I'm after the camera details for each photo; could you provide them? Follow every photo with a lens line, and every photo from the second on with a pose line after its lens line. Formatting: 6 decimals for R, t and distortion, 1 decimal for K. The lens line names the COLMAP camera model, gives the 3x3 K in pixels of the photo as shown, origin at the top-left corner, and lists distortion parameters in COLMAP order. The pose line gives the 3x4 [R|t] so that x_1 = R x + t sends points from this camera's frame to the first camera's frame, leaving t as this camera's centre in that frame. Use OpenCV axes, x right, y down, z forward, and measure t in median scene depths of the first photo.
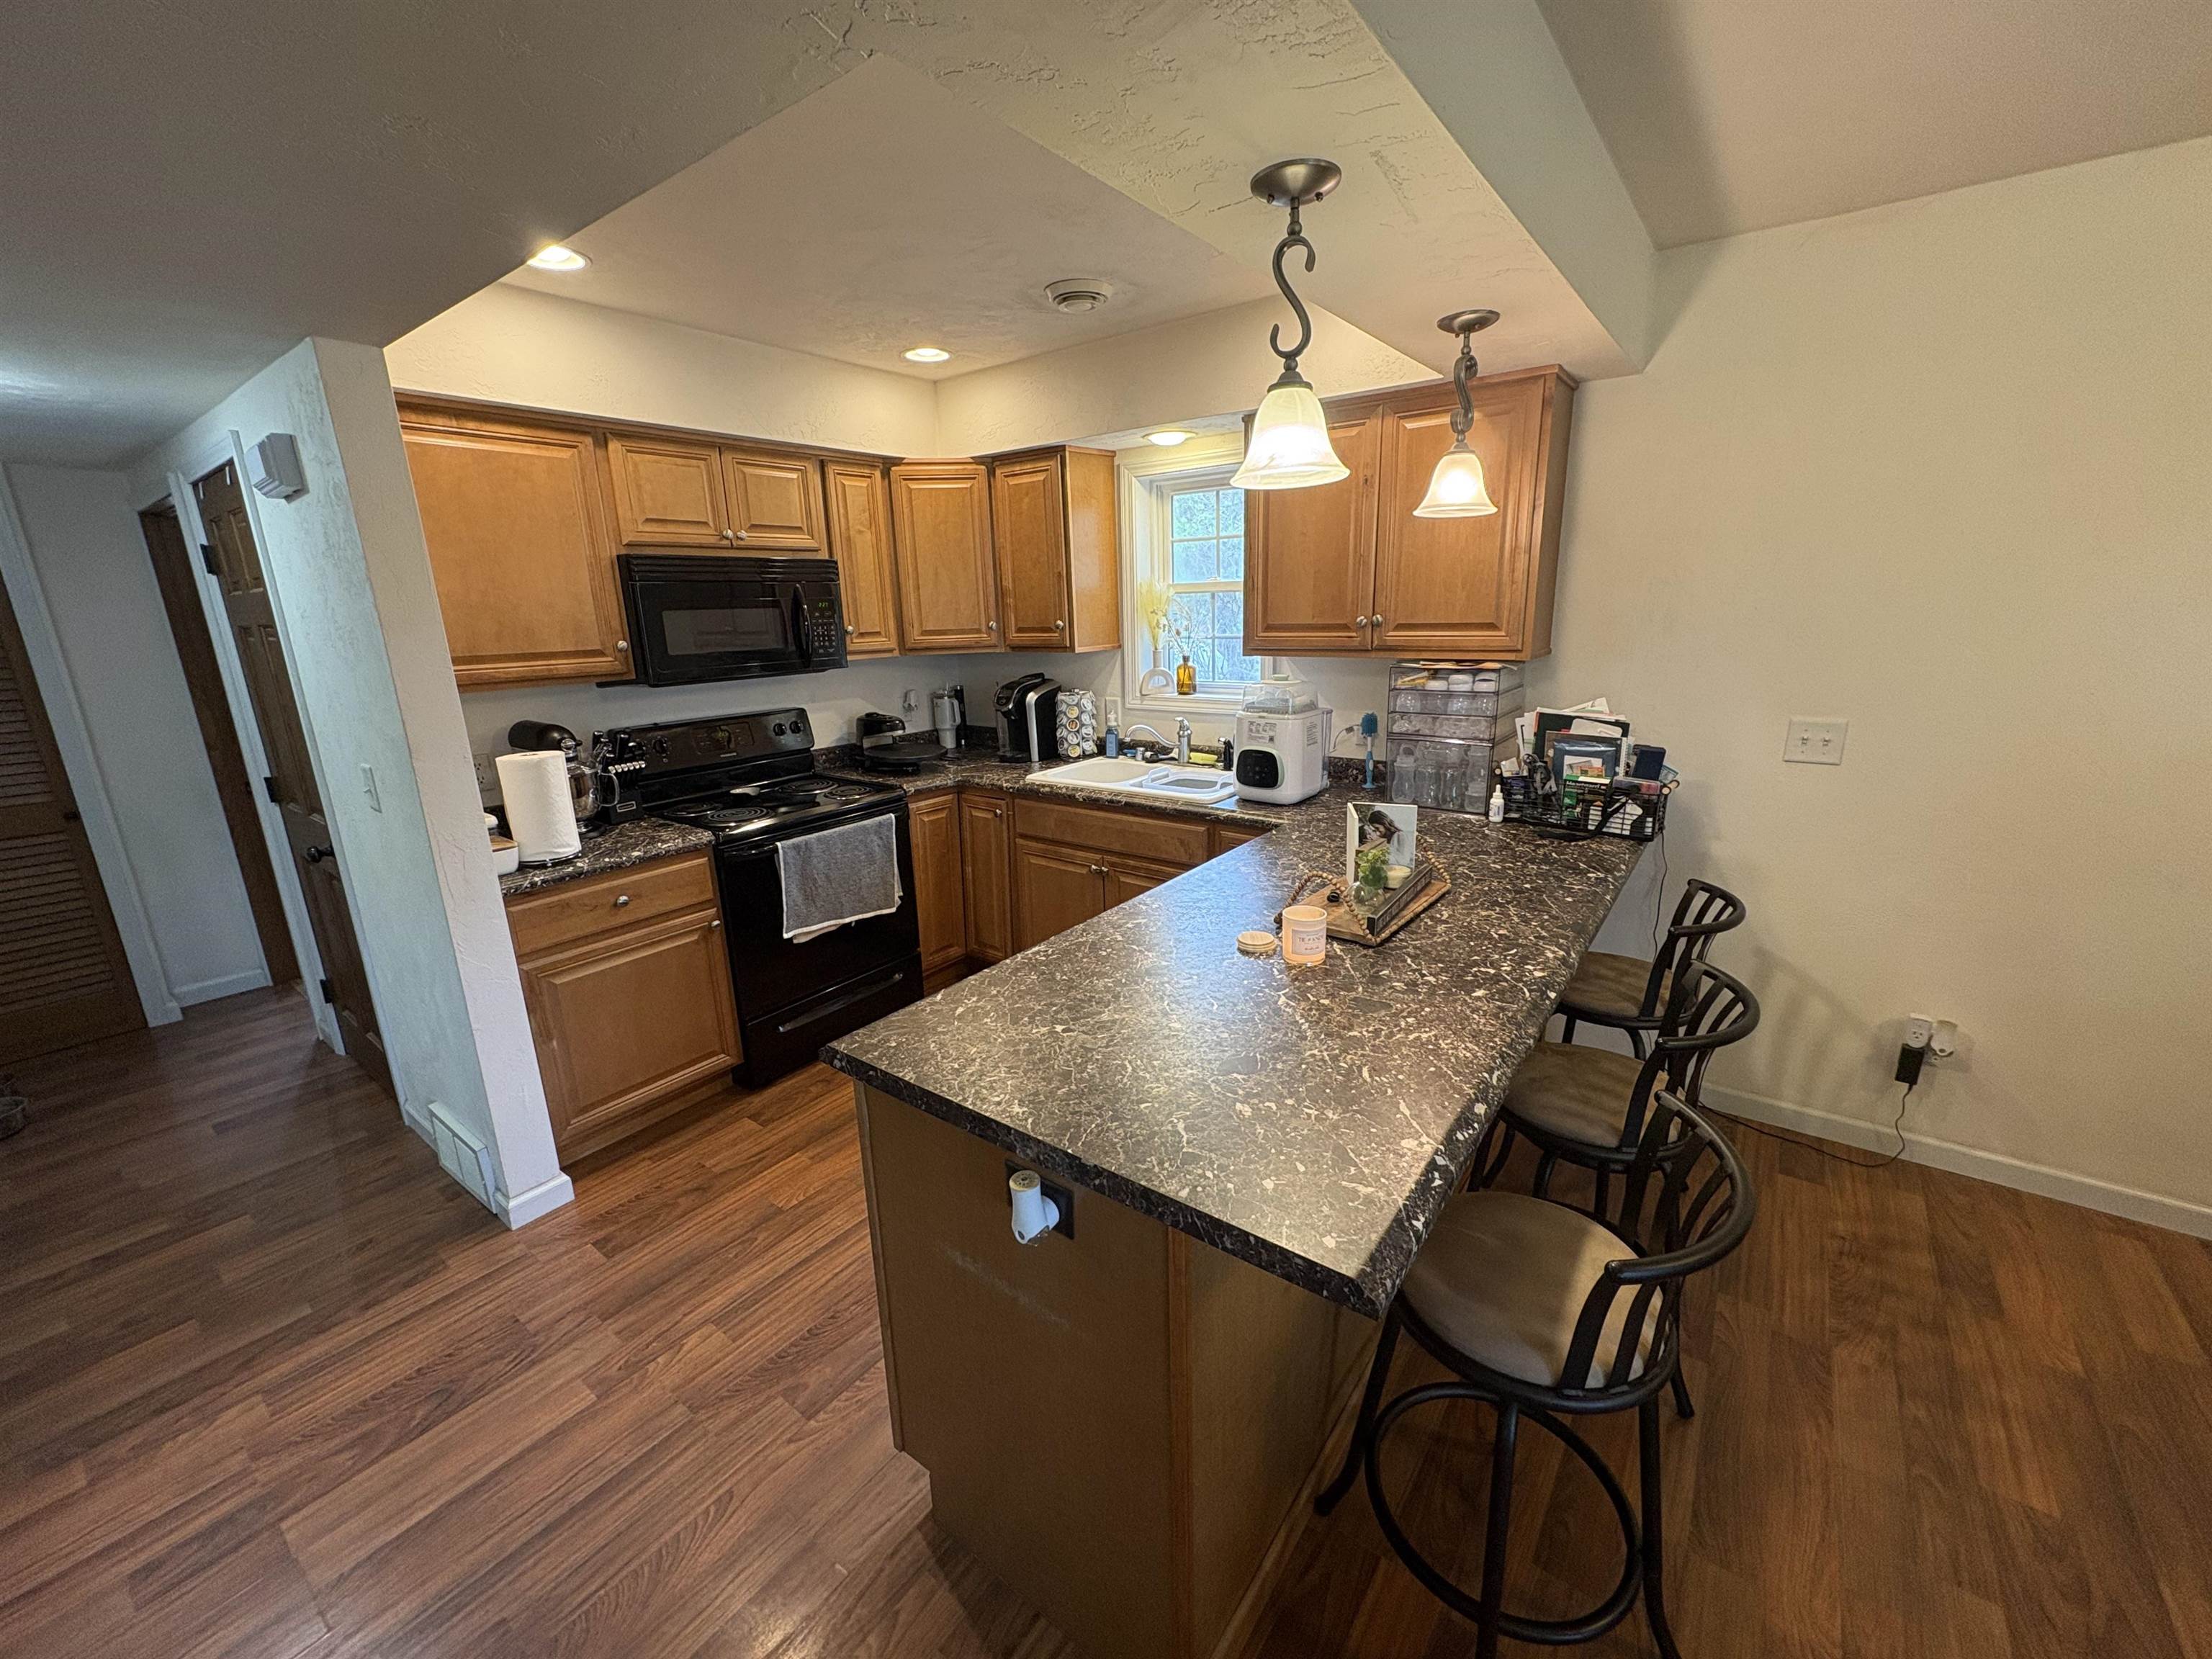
lens RADIAL K [[876.5, 0, 1110.8], [0, 876.5, 828.2], [0, 0, 1]] dist [0.002583, -0.000743]
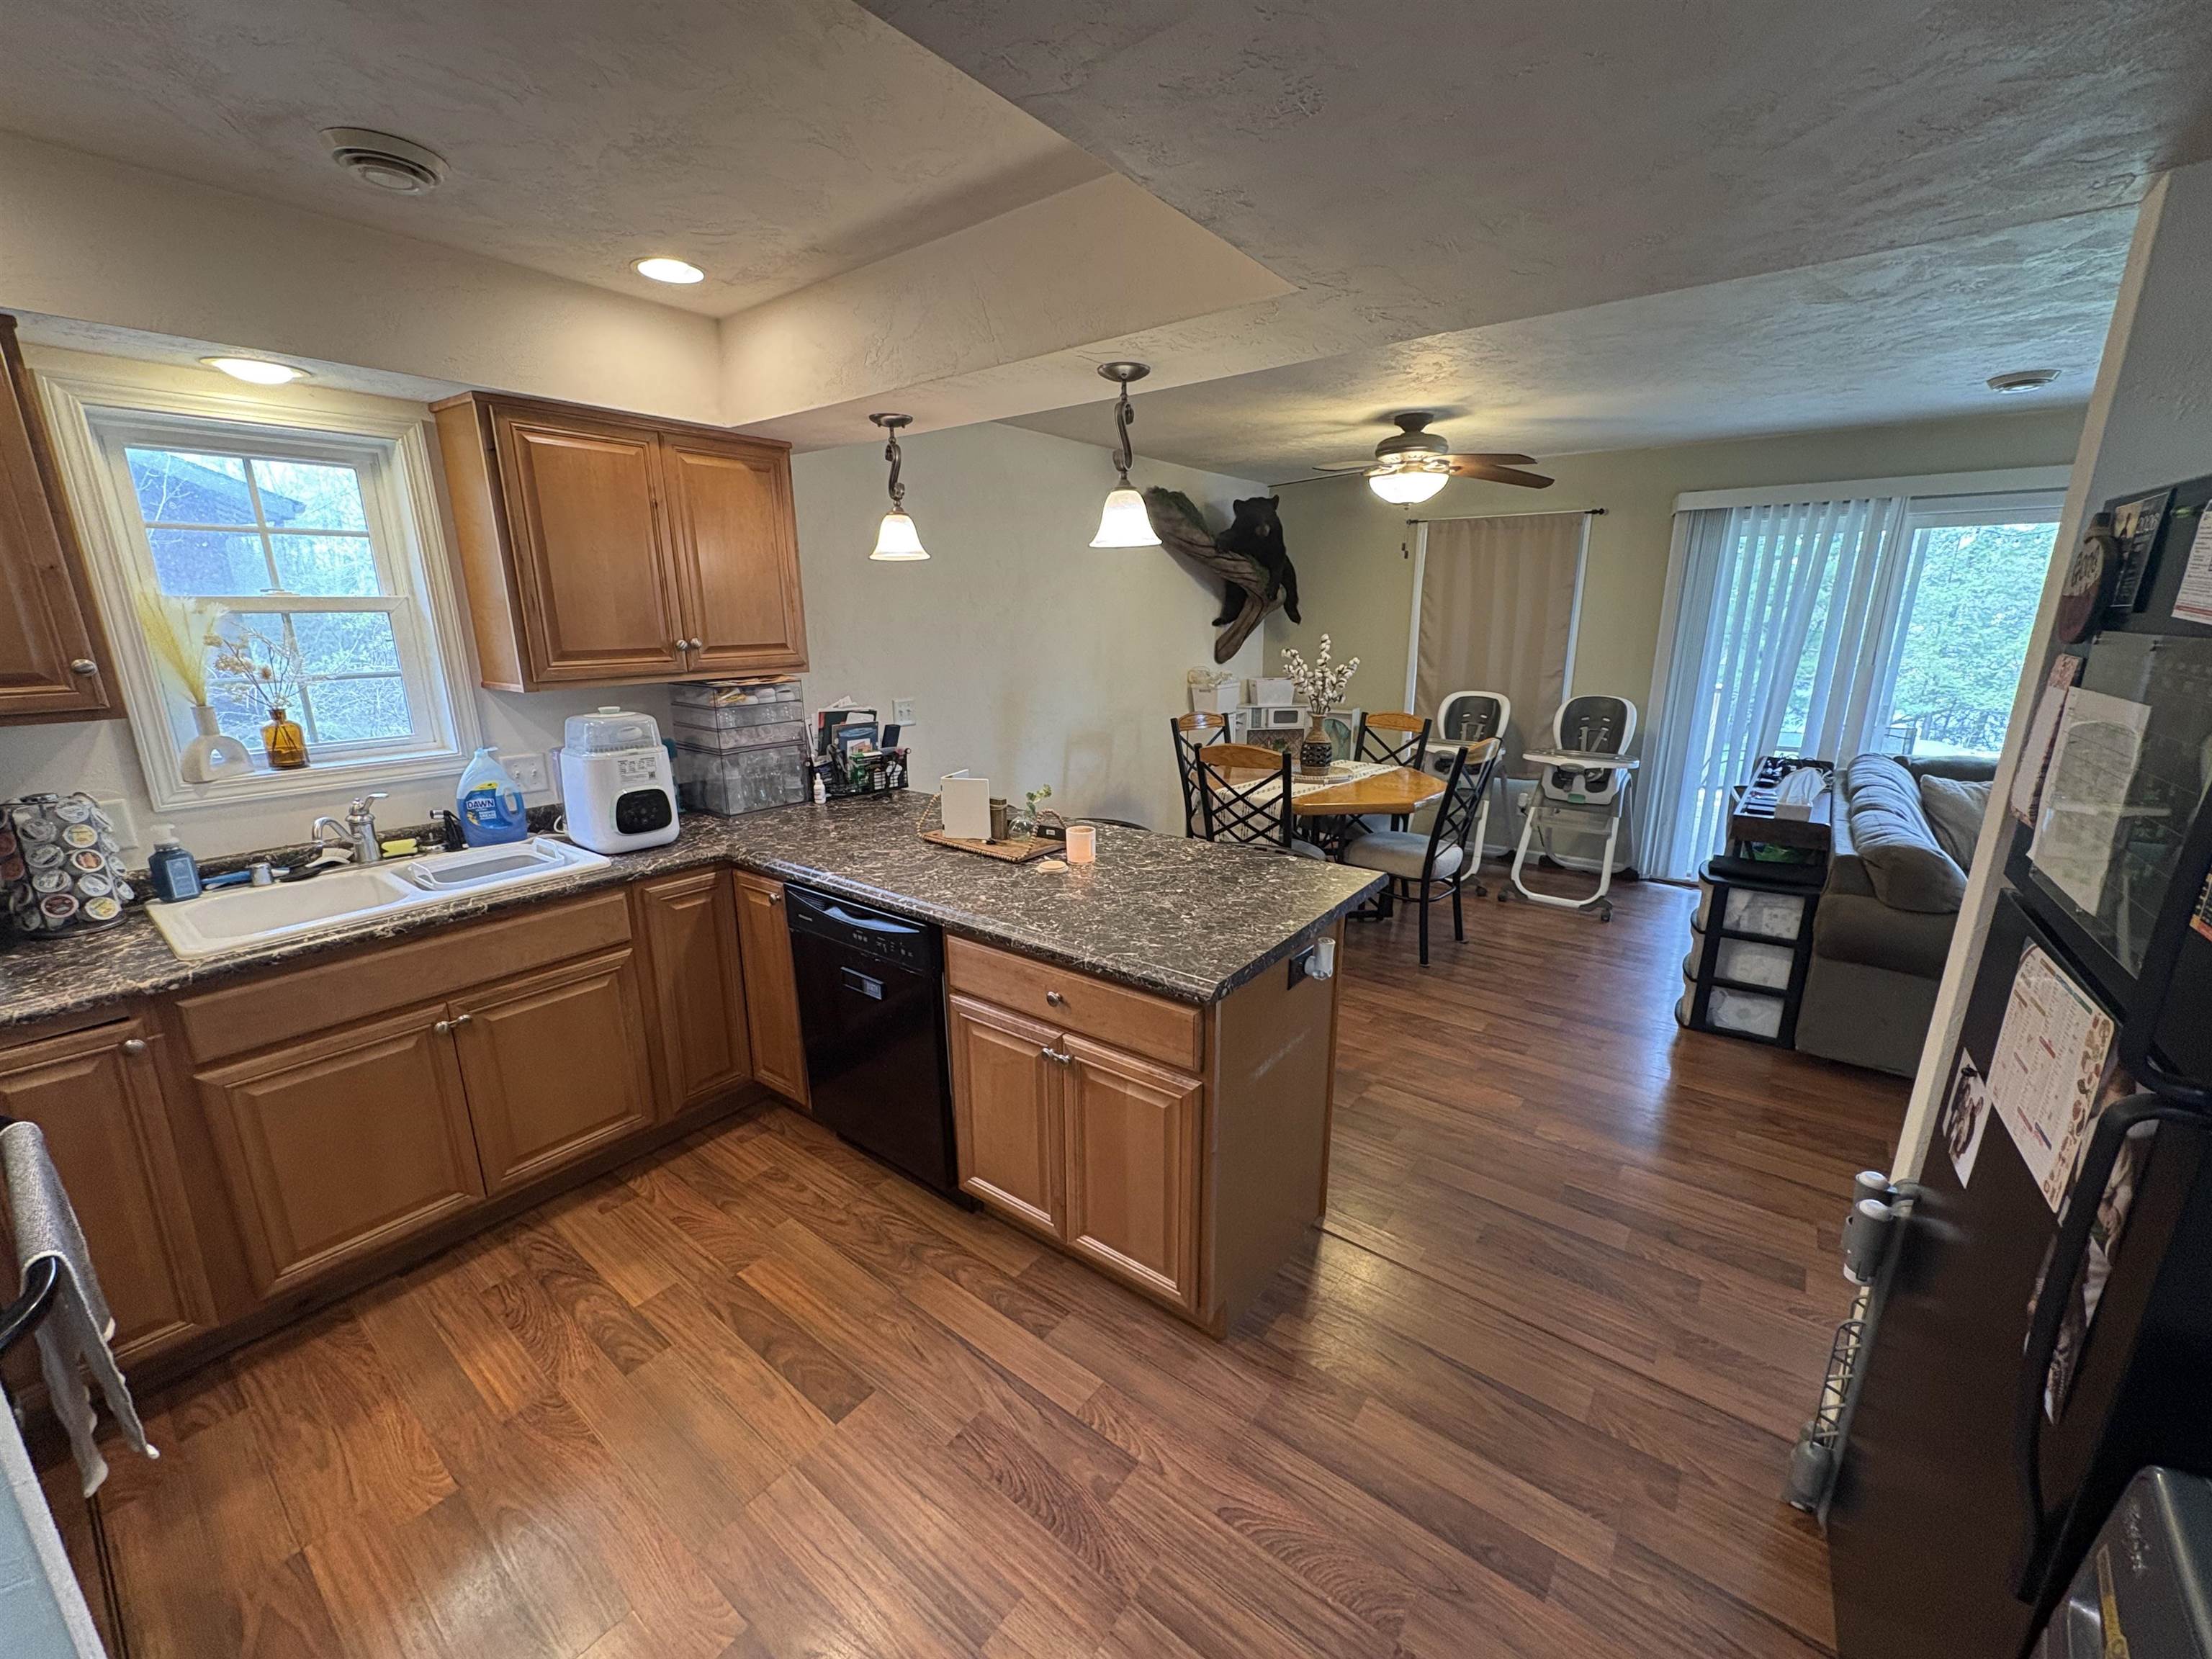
lens RADIAL K [[876.5, 0, 1097.1], [0, 876.5, 834.4], [0, 0, 1]] dist [0.002583, -0.000743]
pose [[0.016922, -0.224248, 0.974385, -0.709484], [0.257717, 0.942574, 0.212451, -0.118486], [-0.966072, 0.247521, 0.073743, 0.505188]]
